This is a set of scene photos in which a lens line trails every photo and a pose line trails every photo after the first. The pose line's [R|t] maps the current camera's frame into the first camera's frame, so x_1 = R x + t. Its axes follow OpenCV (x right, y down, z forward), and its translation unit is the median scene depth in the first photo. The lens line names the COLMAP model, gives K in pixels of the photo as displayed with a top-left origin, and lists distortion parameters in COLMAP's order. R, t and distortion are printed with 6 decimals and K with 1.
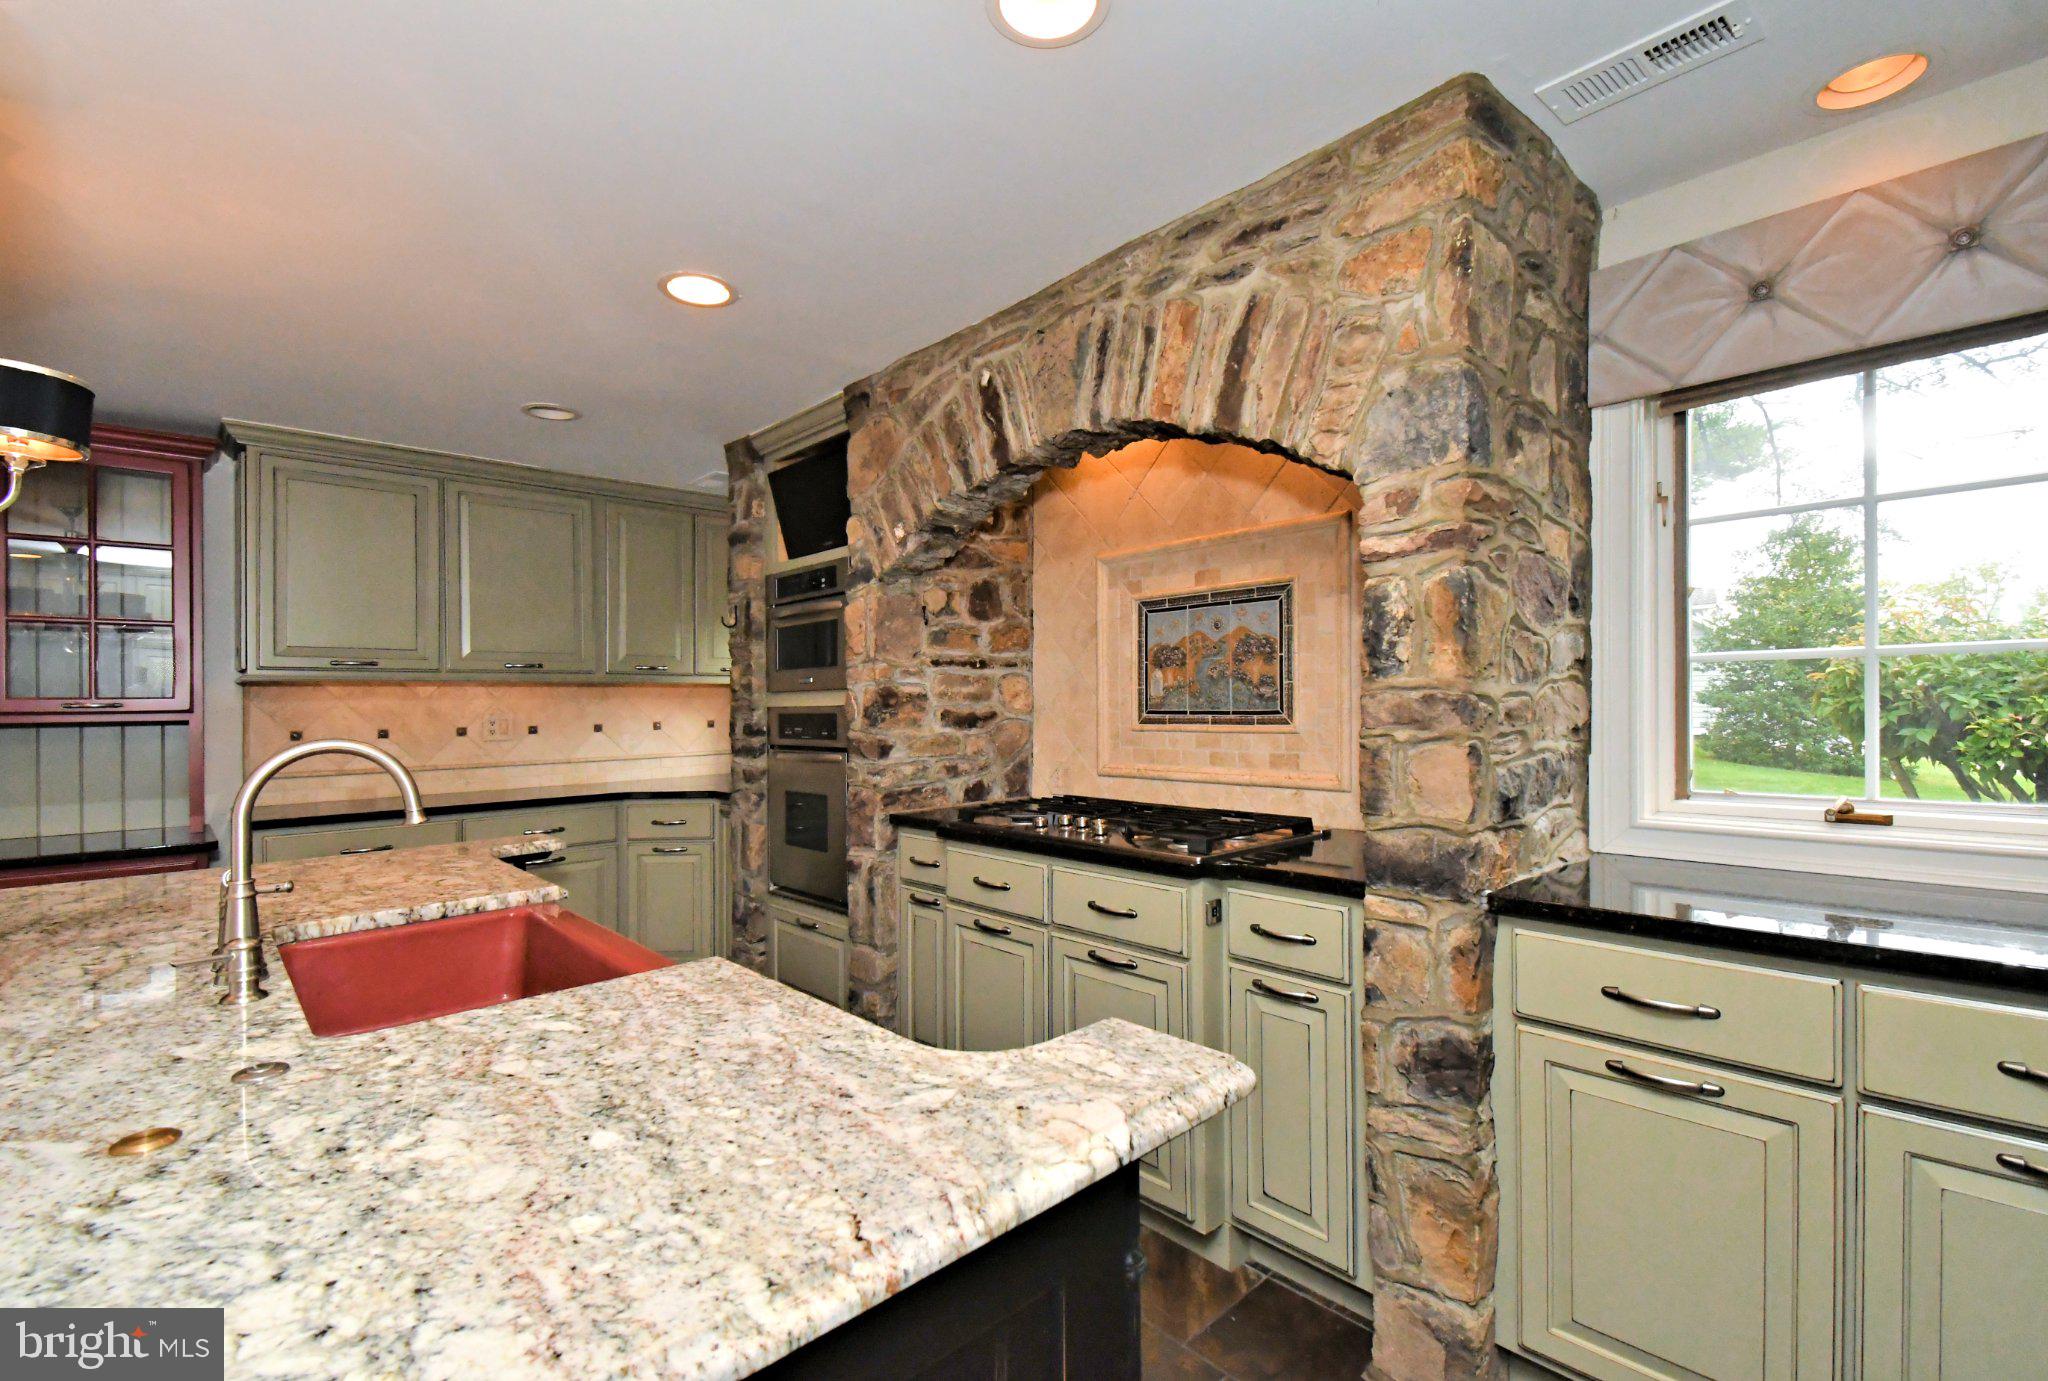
lens RADIAL K [[896.6, 0, 1021.2], [0, 896.6, 703.3], [0, 0, 1]] dist [0.024945, -0.010308]
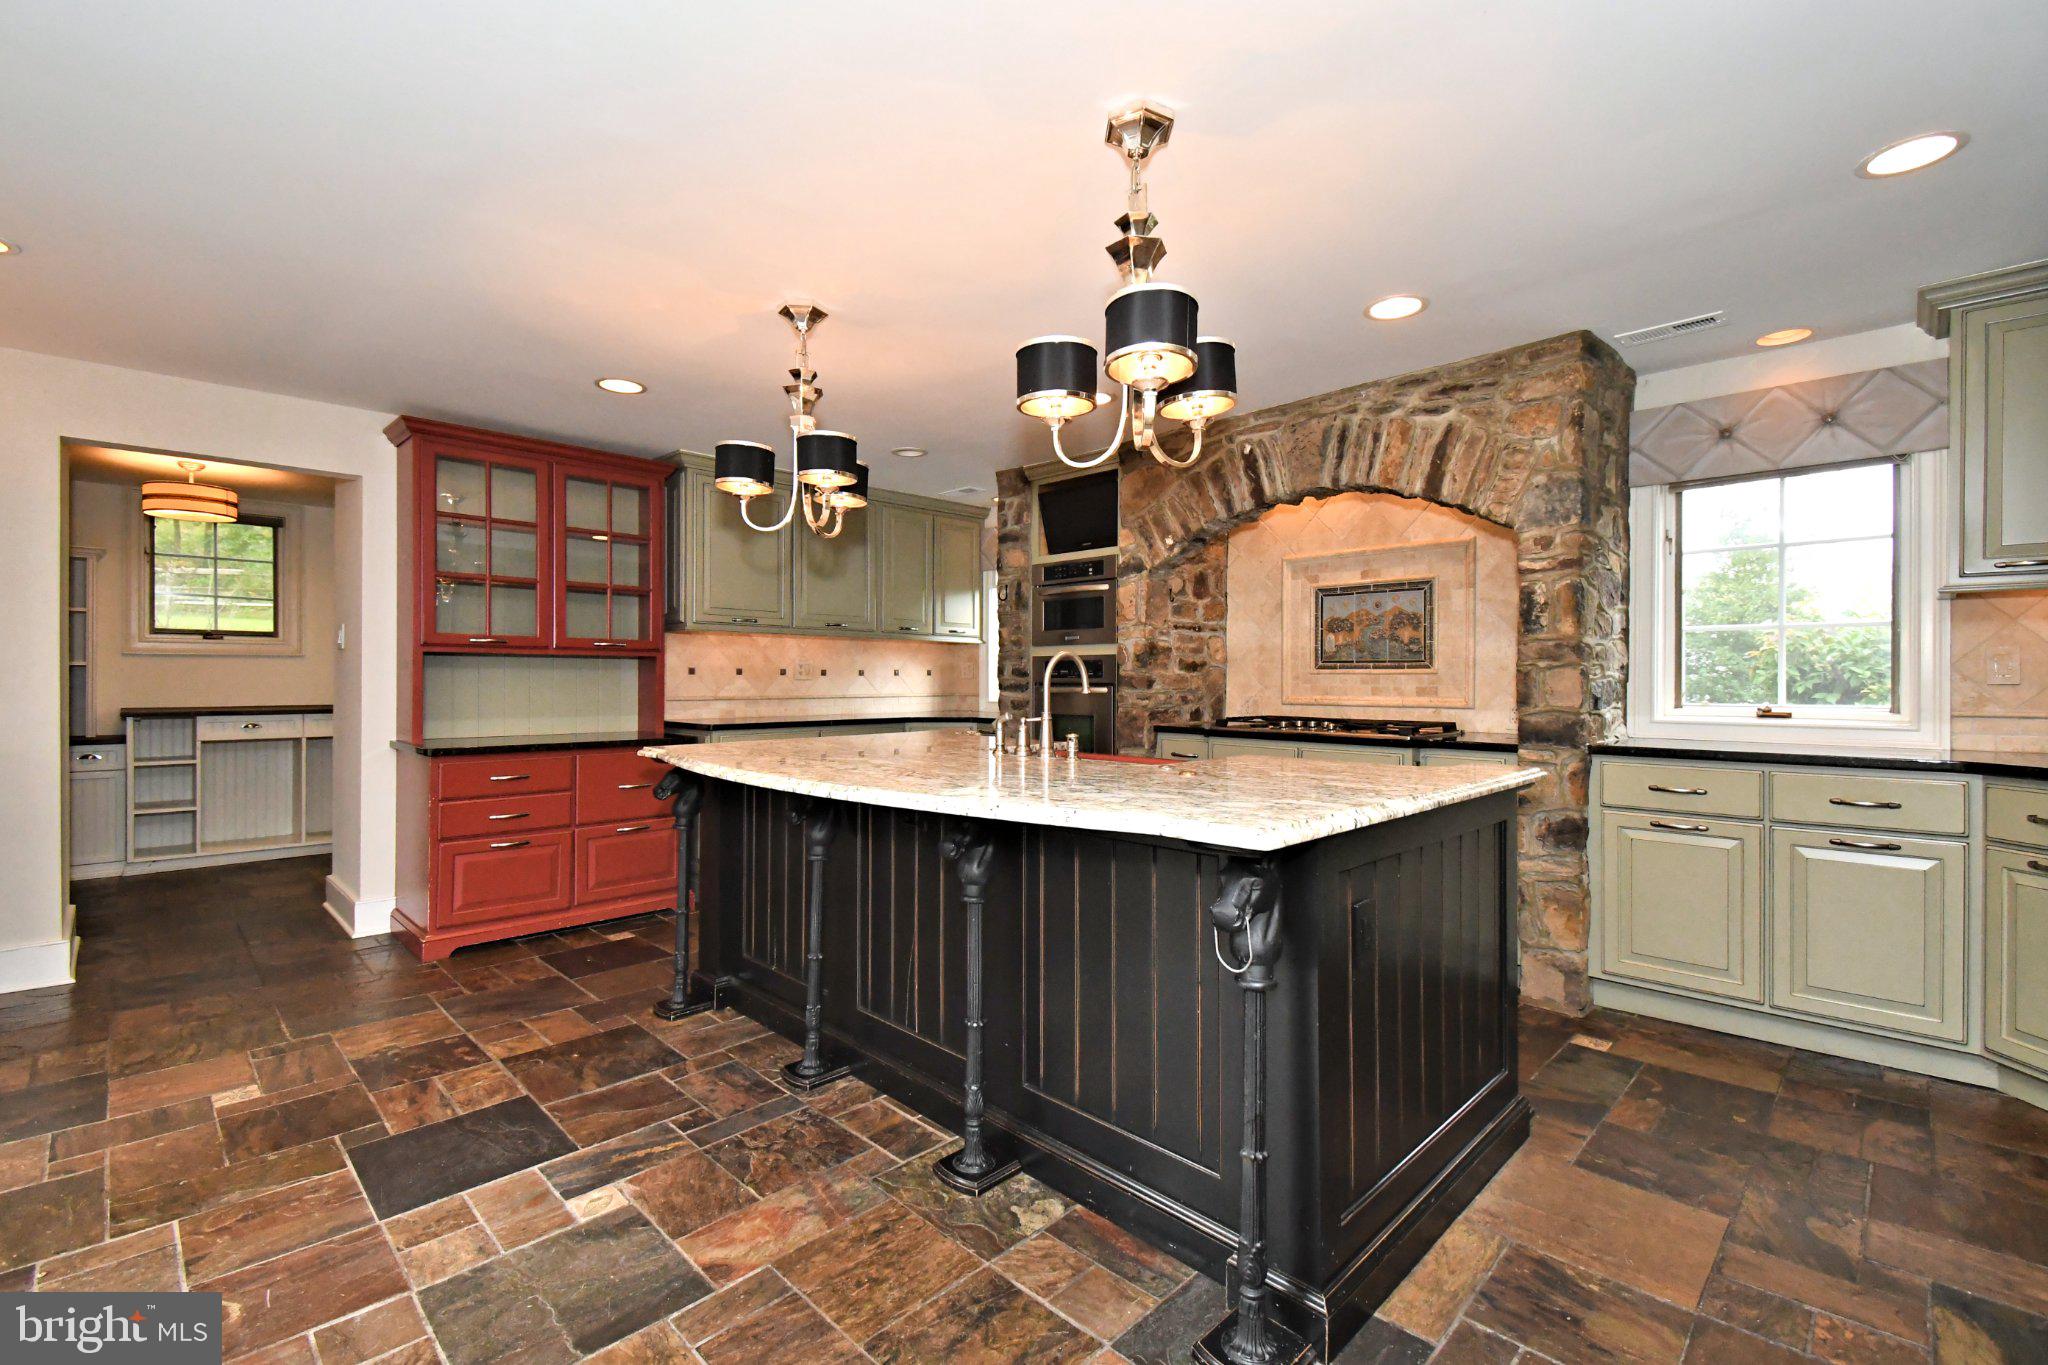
lens RADIAL K [[888.0, 0, 993.2], [0, 888.0, 671.4], [0, 0, 1]] dist [0.002066, -0.000088]
pose [[0.999760, 0.018275, 0.012074, -0.626929], [-0.018169, 0.999796, -0.008867, 0.071771], [-0.012233, 0.008645, 0.999888, -0.716560]]
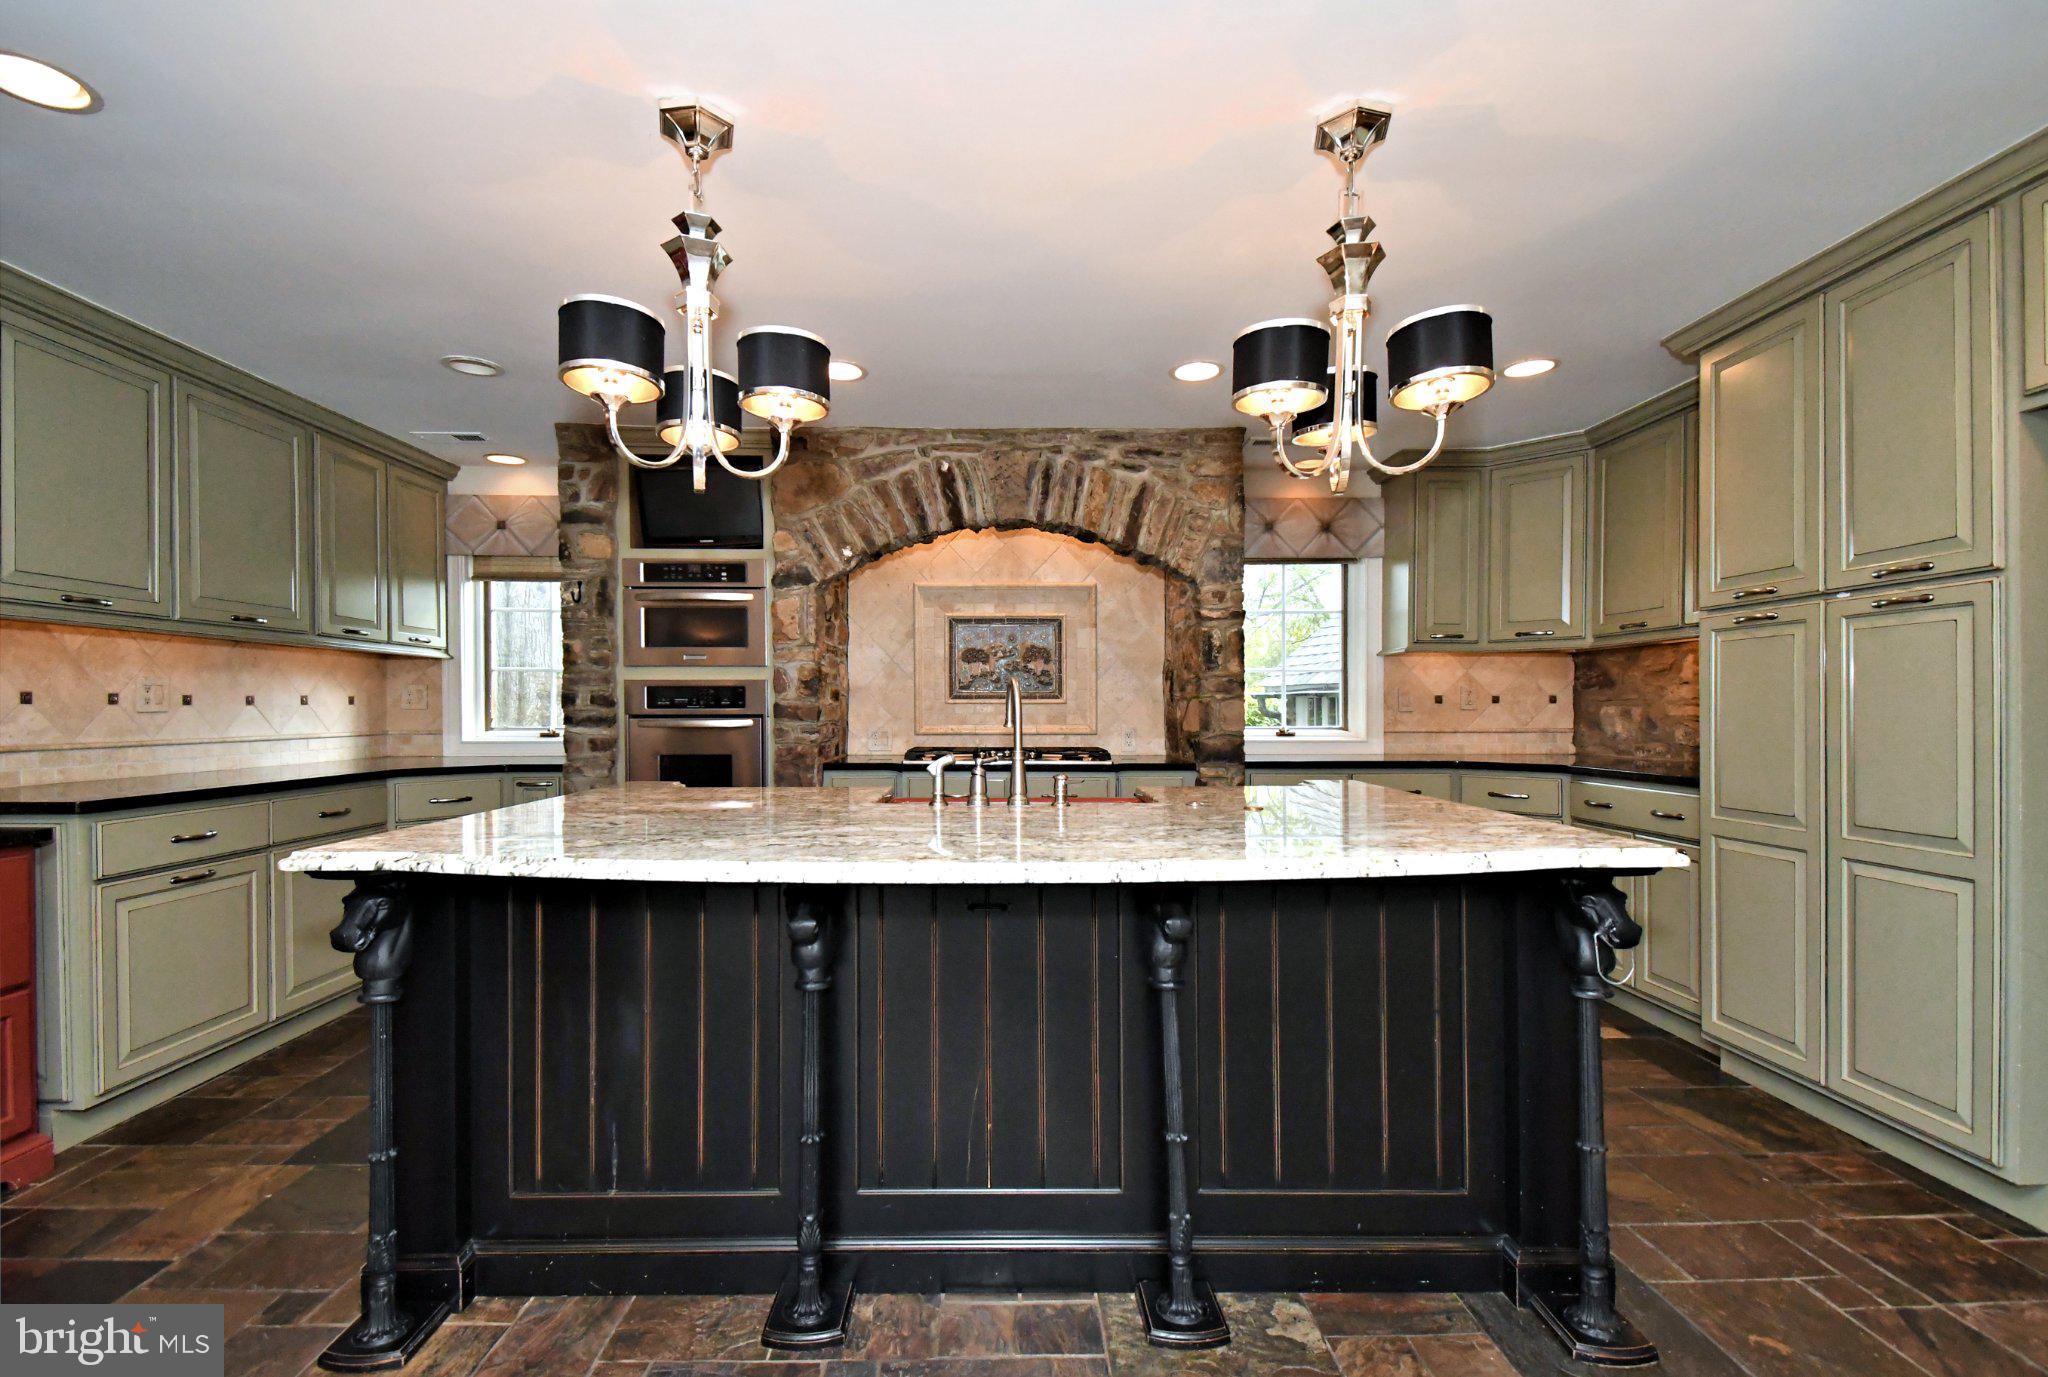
lens RADIAL K [[937.4, 0, 1001.6], [0, 937.4, 702.0], [0, 0, 1]] dist [0.027694, 0.000008]
pose [[0.665084, 0.020178, 0.746496, -1.432510], [-0.010056, 0.999786, -0.018065, 0.080752], [-0.746701, 0.004508, 0.665145, -0.159256]]
